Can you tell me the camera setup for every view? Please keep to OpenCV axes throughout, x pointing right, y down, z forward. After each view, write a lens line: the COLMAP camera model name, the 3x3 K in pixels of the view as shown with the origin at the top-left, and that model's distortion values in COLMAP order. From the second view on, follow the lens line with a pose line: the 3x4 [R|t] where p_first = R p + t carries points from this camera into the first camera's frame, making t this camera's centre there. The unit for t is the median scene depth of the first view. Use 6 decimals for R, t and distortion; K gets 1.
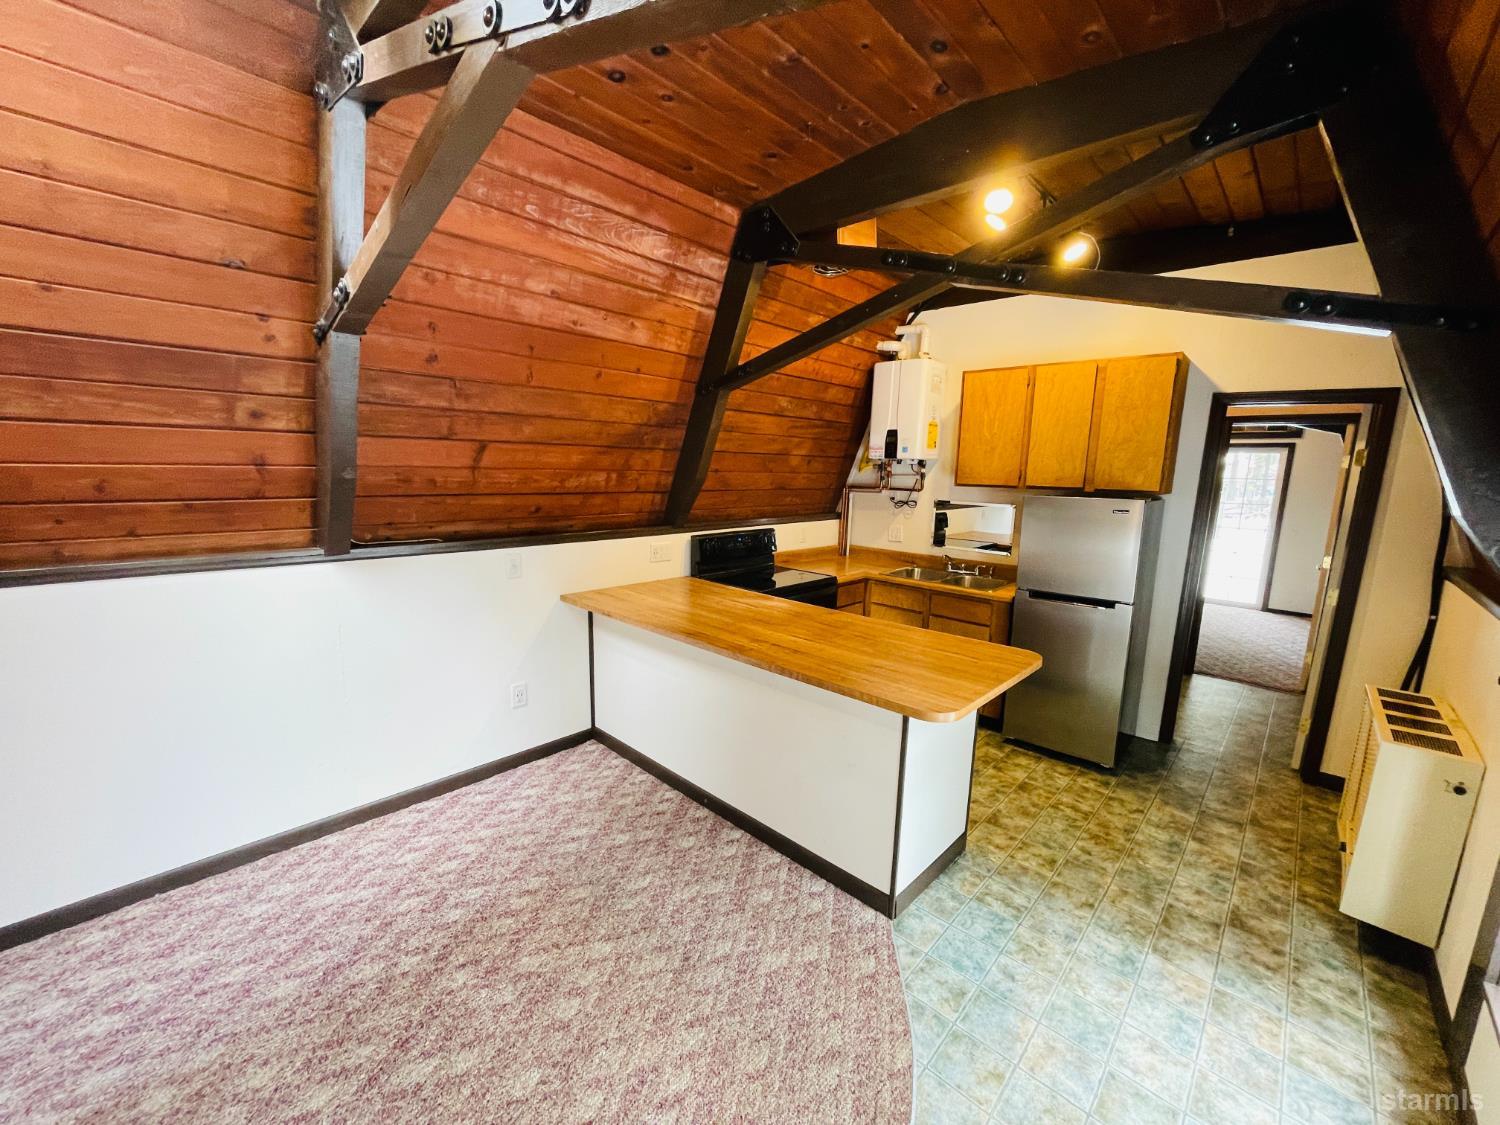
lens RADIAL K [[606.9, 0, 750.0], [0, 606.9, 562.5], [0, 0, 1]] dist [-0.002597, -0.000284]
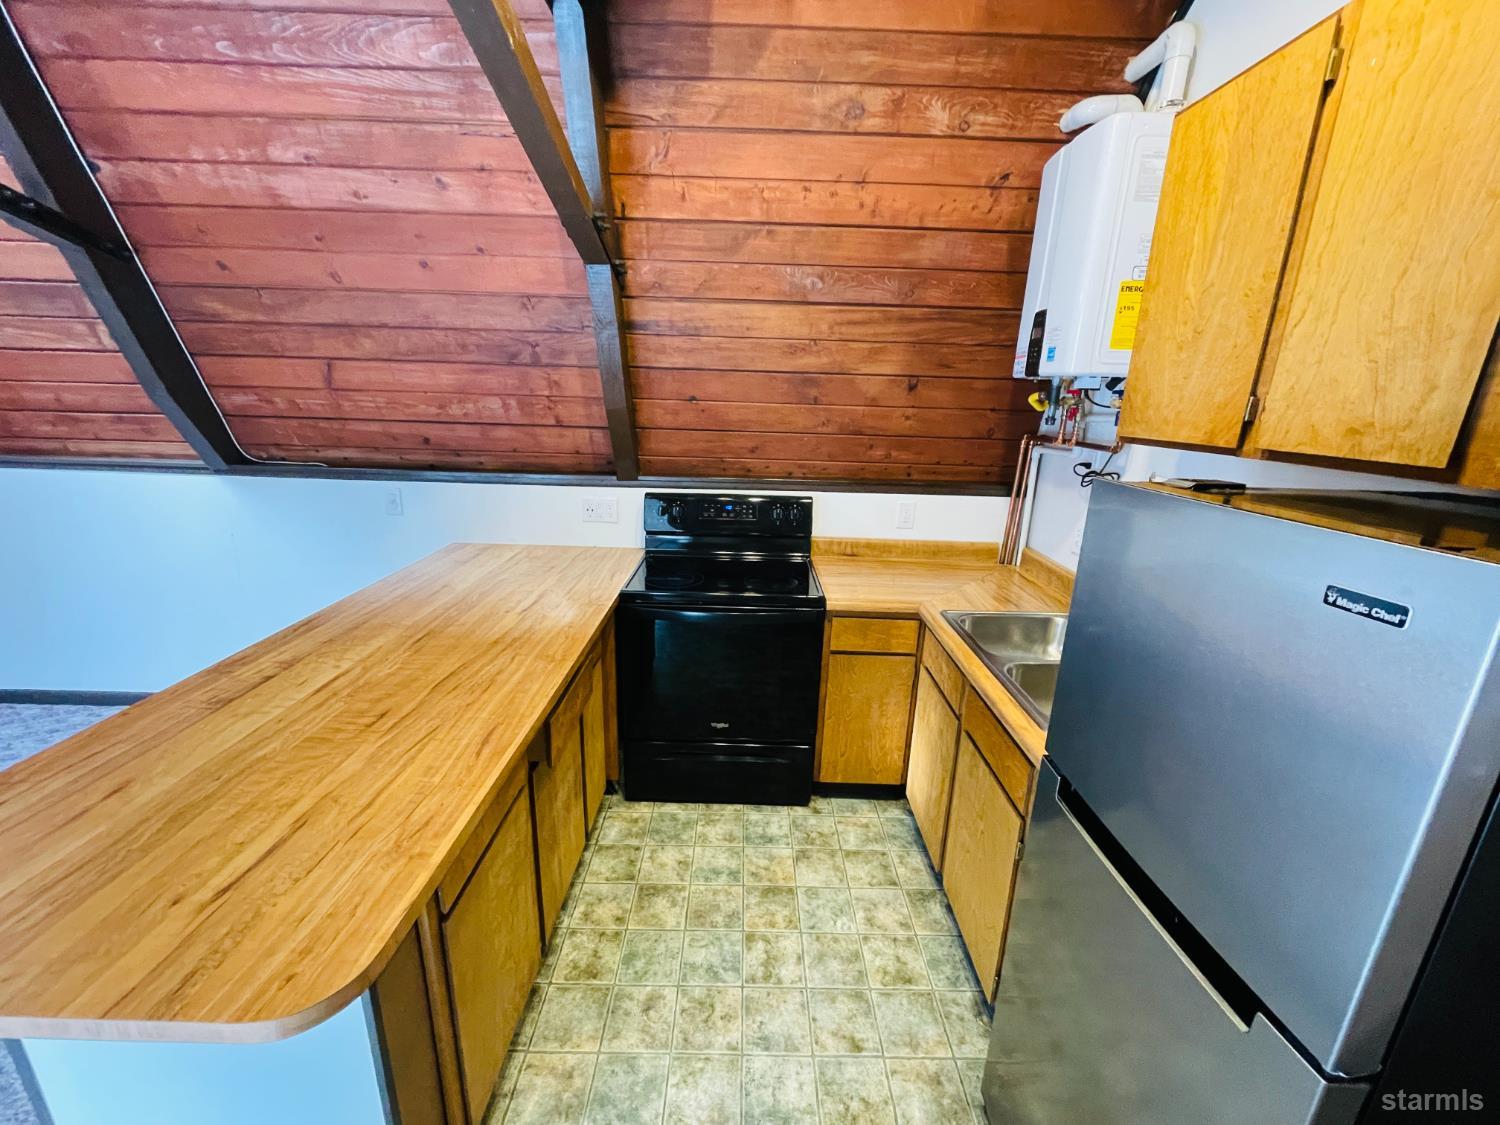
lens RADIAL K [[606.9, 0, 750.0], [0, 606.9, 562.5], [0, 0, 1]] dist [-0.002597, -0.000284]
pose [[0.685997, 0.190791, -0.702145, 0.651772], [-0.127194, 0.981595, 0.142456, -0.105286], [0.716401, -0.008415, 0.697638, 0.780336]]
